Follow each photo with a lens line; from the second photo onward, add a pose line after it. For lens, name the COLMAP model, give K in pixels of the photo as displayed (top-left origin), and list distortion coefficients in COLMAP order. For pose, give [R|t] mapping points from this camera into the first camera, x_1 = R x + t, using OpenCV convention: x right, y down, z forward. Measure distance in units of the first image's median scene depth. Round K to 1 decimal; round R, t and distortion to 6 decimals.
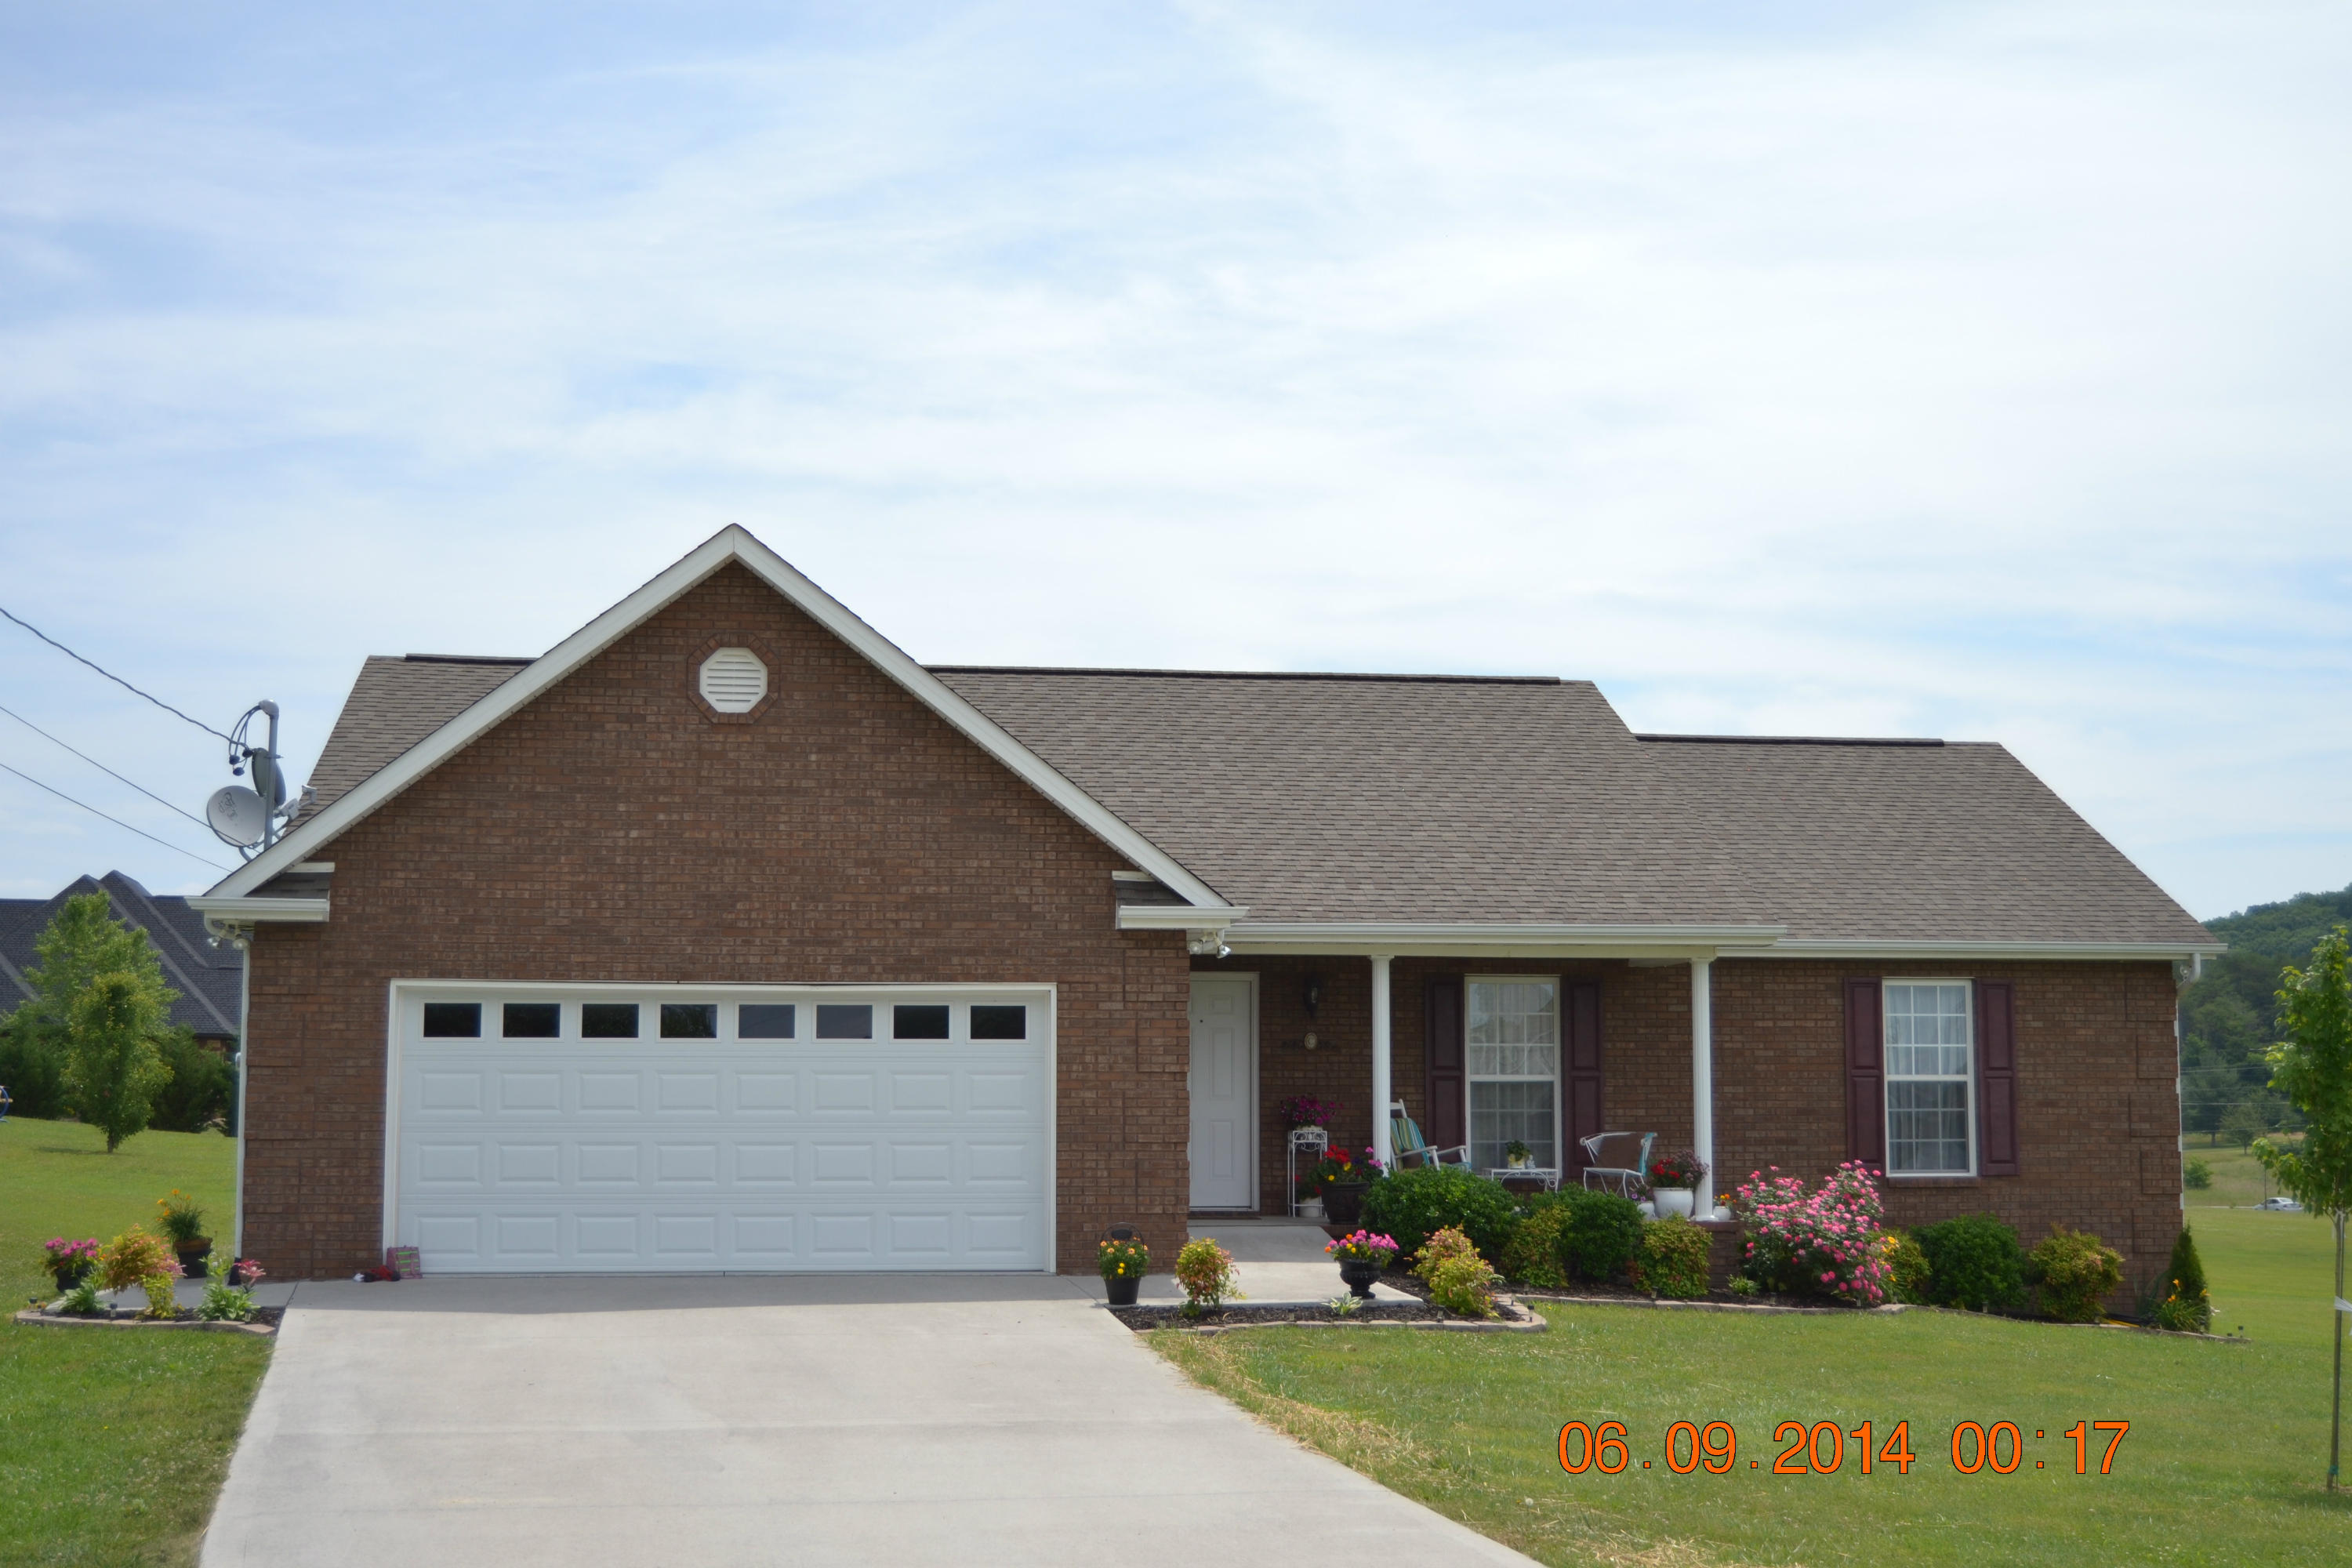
lens RADIAL K [[2984.1, 0, 1178.7], [0, 2984.1, 790.5], [0, 0, 1]] dist [-0.056361, 0.000000]
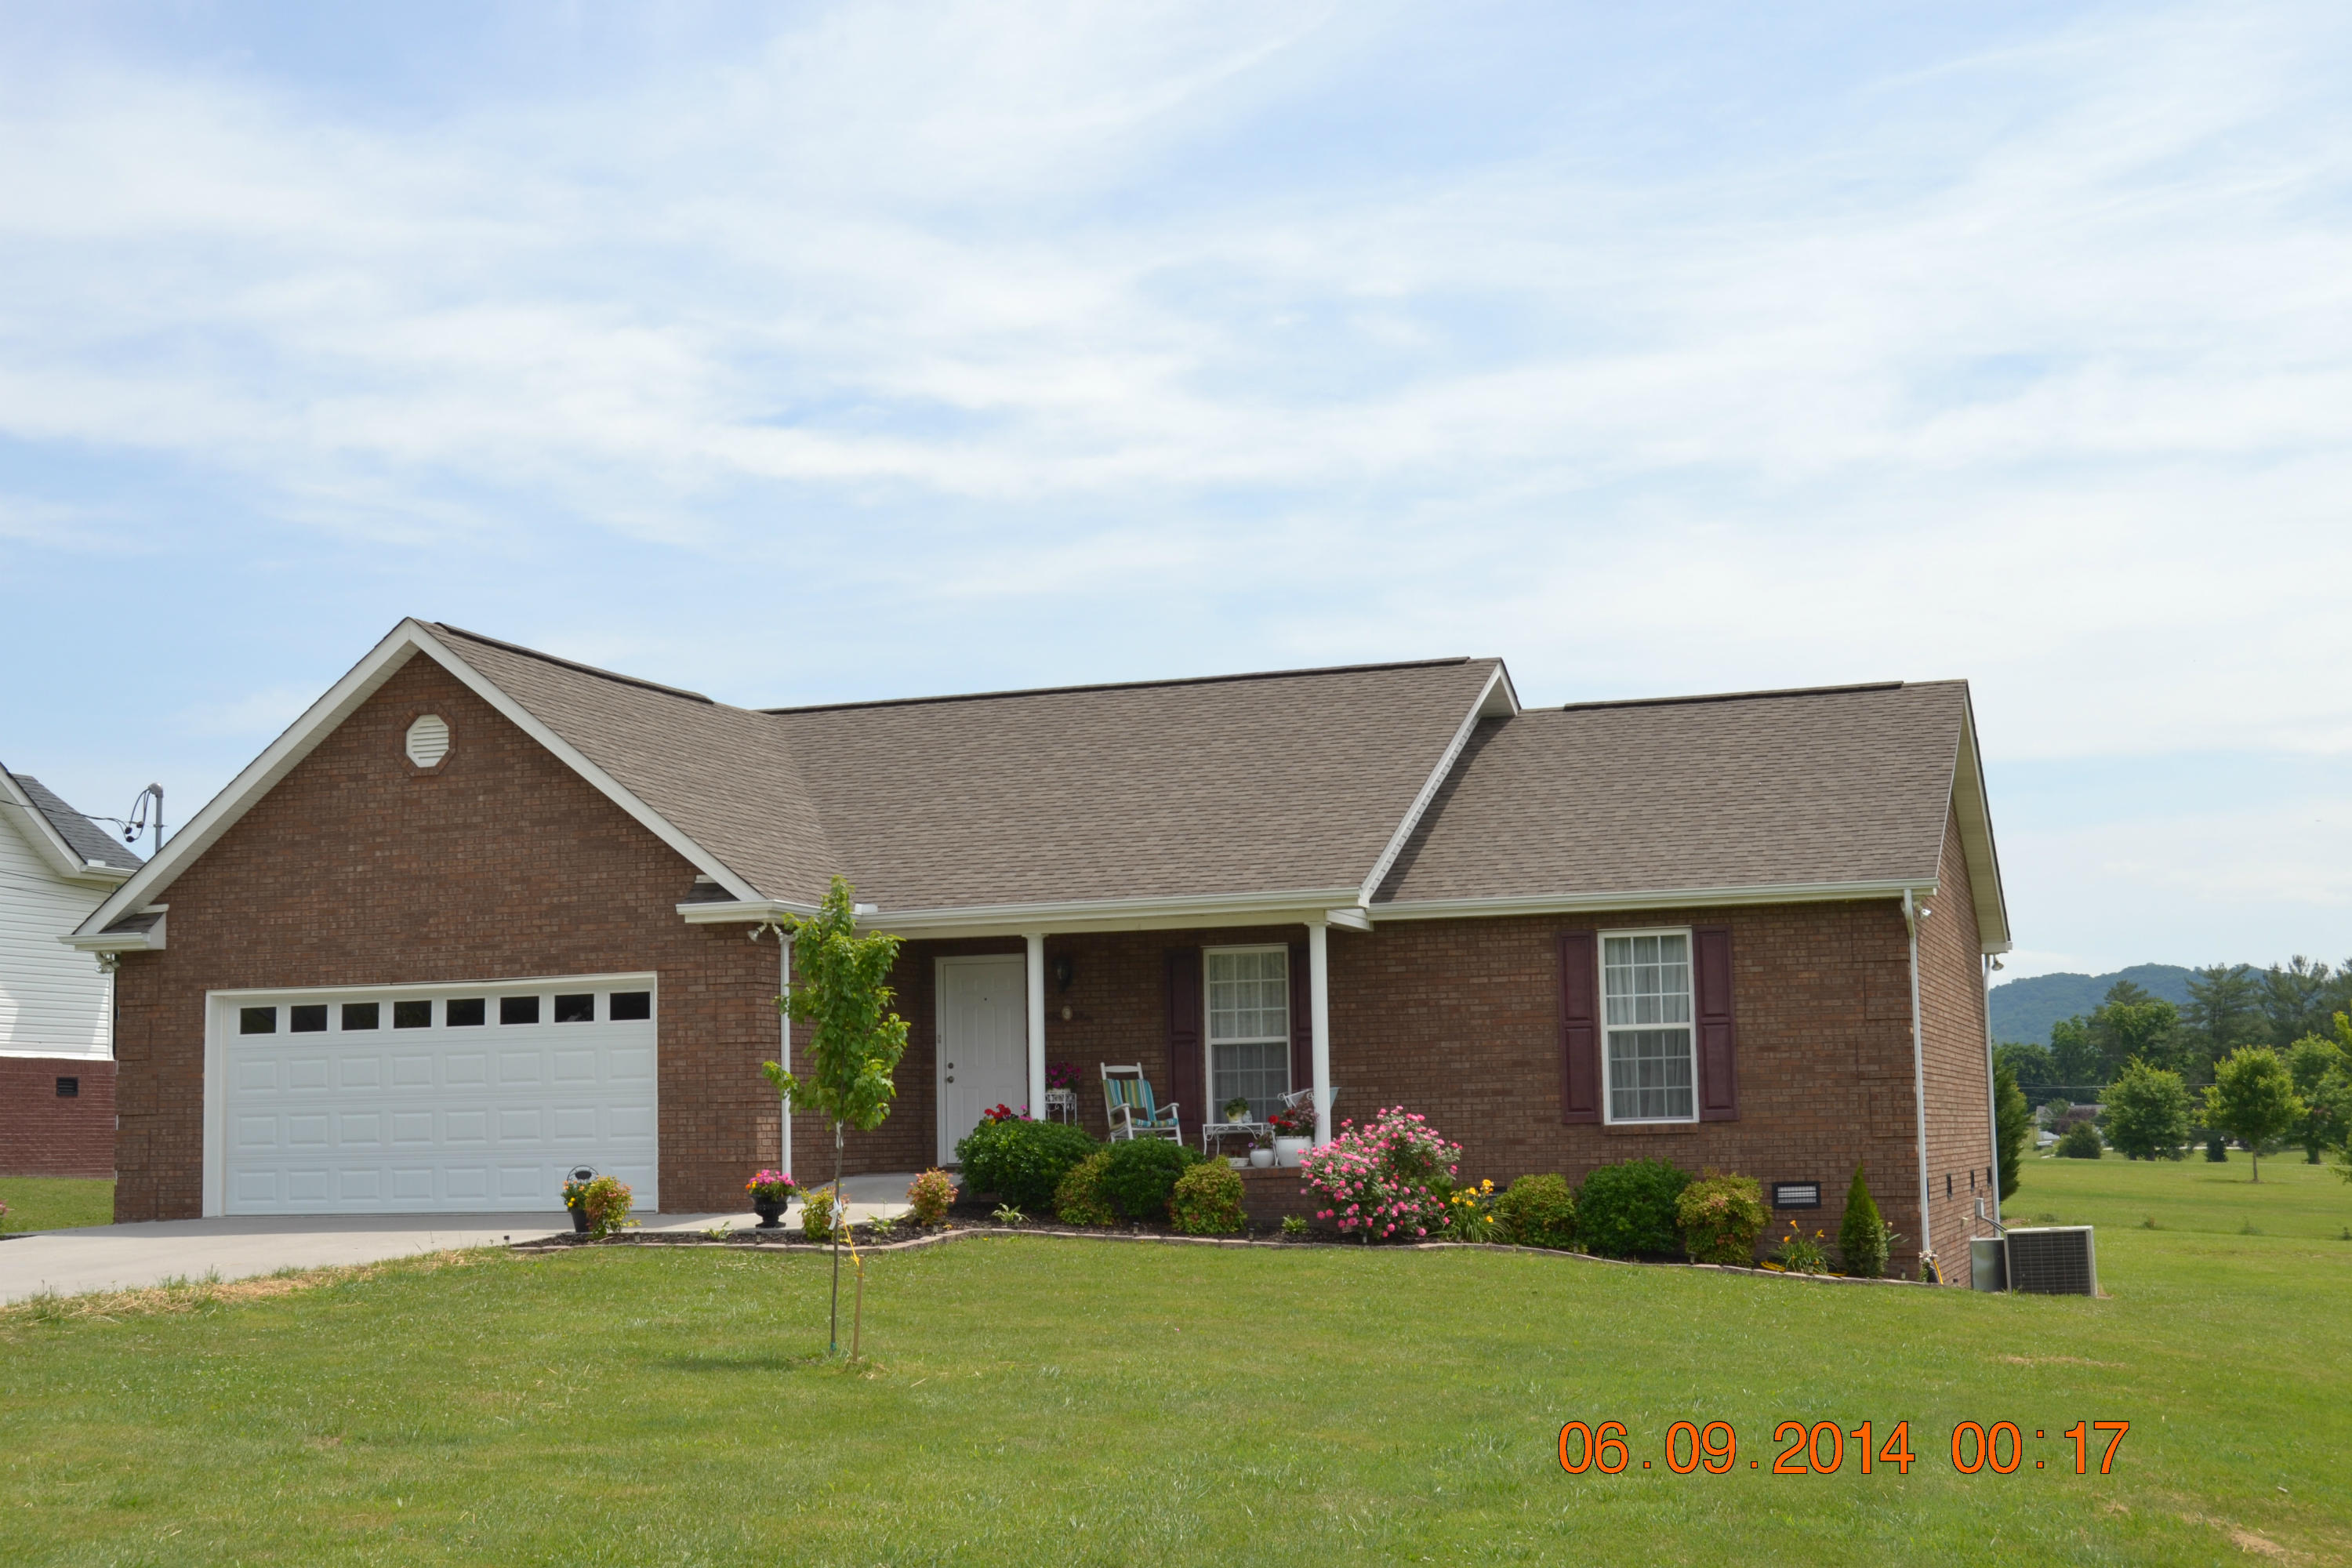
lens RADIAL K [[2984.1, 0, 1171.0], [0, 2984.1, 764.7], [0, 0, 1]] dist [-0.056361, 0.000000]
pose [[0.894143, -0.074921, -0.441469, 0.652022], [0.069507, 0.997176, -0.028451, 0.028842], [0.442353, -0.005246, 0.896825, 0.015686]]
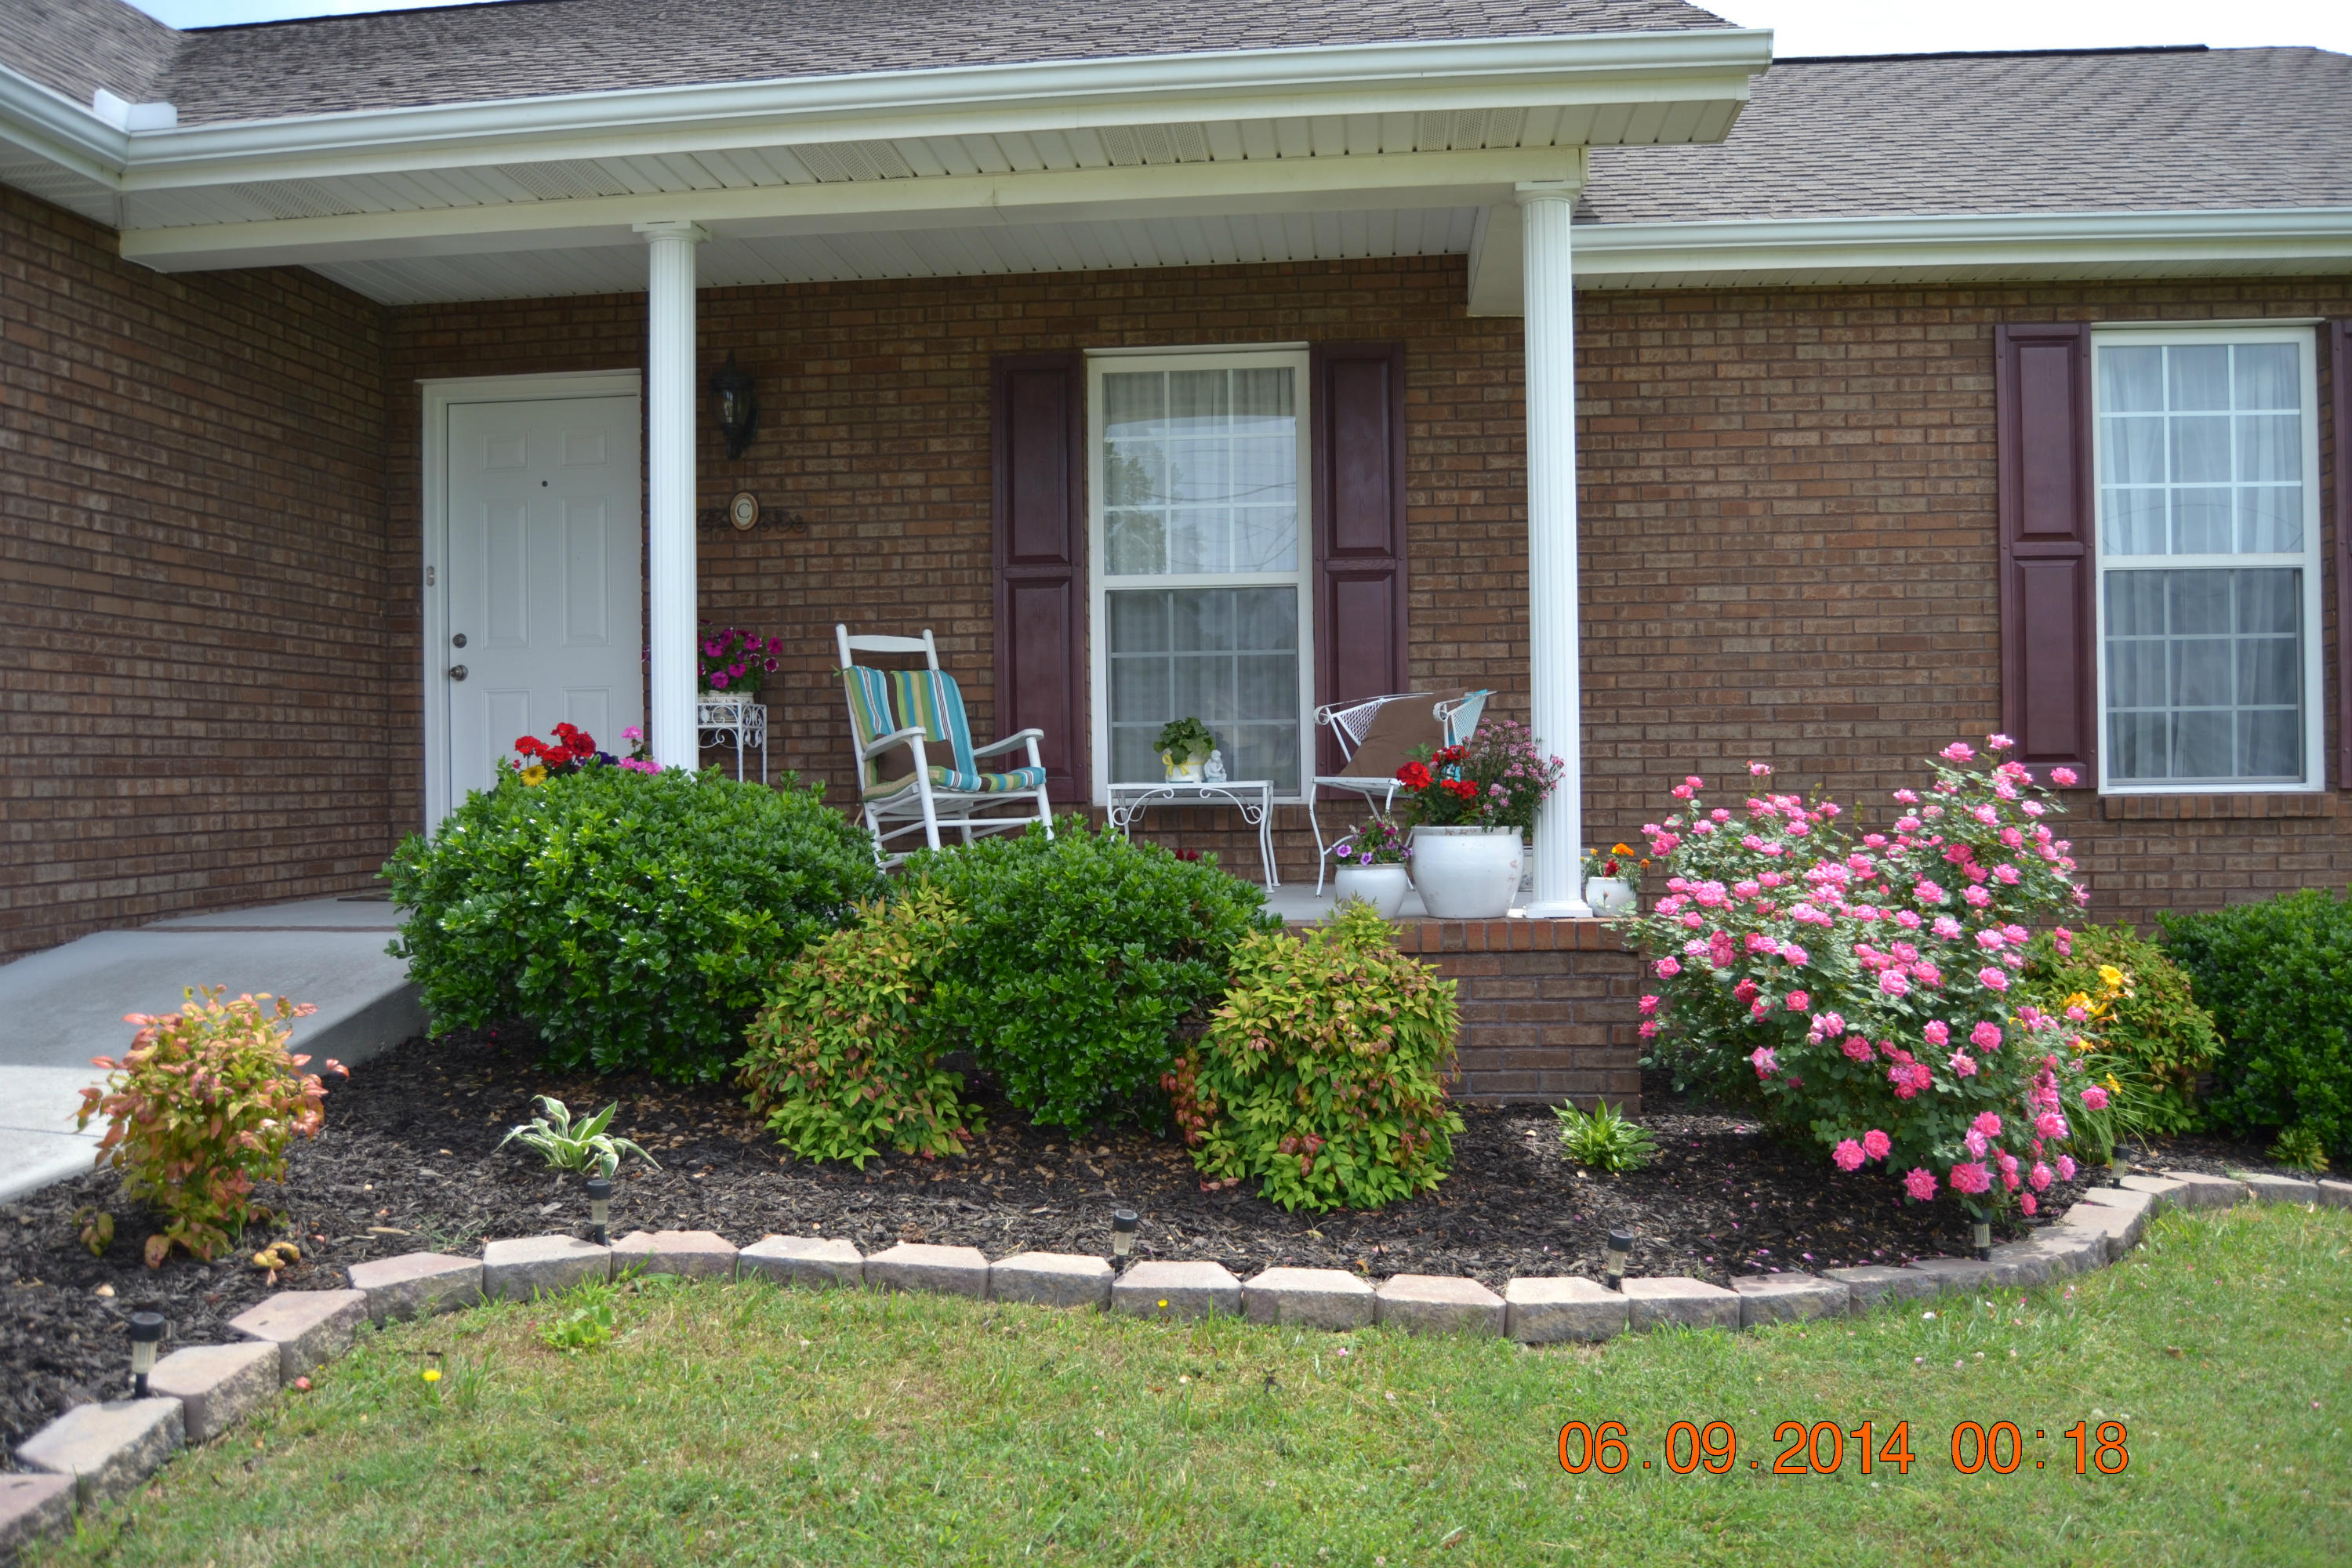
lens RADIAL K [[1884.5, 0, 1177.1], [0, 1884.5, 785.9], [0, 0, 1]] dist [-0.095088, 0.049764]
pose [[0.972984, -0.011967, -0.230564, 0.196552], [0.038617, 0.993023, 0.111420, 0.108588], [0.227622, -0.117314, 0.966657, 0.822686]]
